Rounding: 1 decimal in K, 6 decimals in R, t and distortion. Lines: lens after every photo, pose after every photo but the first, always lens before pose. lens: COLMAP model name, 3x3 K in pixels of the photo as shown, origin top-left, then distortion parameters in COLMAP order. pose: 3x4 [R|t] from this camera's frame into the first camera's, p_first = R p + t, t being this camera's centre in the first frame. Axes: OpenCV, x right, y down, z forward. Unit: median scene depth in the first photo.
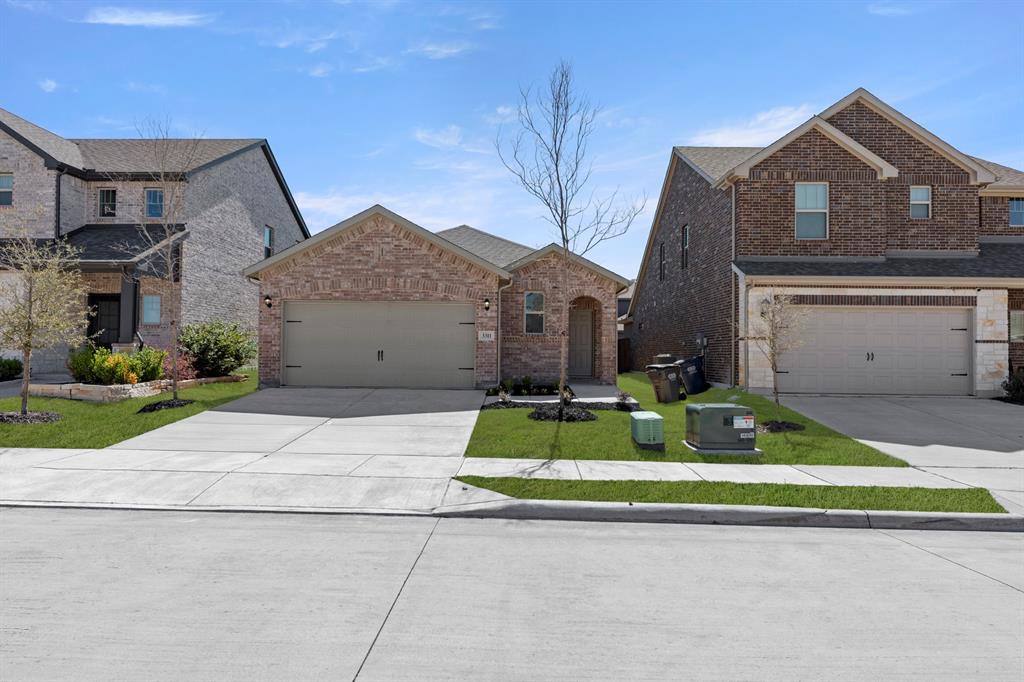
lens RADIAL K [[696.3, 0, 510.3], [0, 696.3, 339.6], [0, 0, 1]] dist [0.009471, 0.003440]
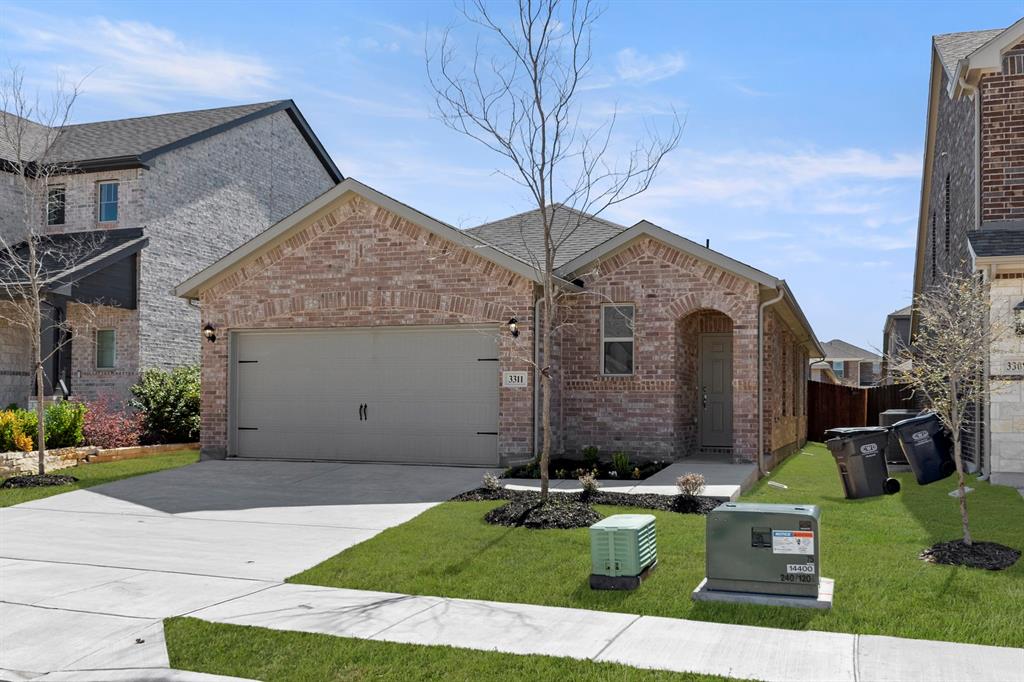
lens RADIAL K [[1041.5, 0, 490.3], [0, 1041.5, 387.4], [0, 0, 1]] dist [0.000119, 0.000000]
pose [[0.938789, -0.009631, -0.344358, 0.239098], [0.009329, 0.999953, -0.002534, 0.003421], [0.344367, -0.000833, 0.938835, 0.129557]]
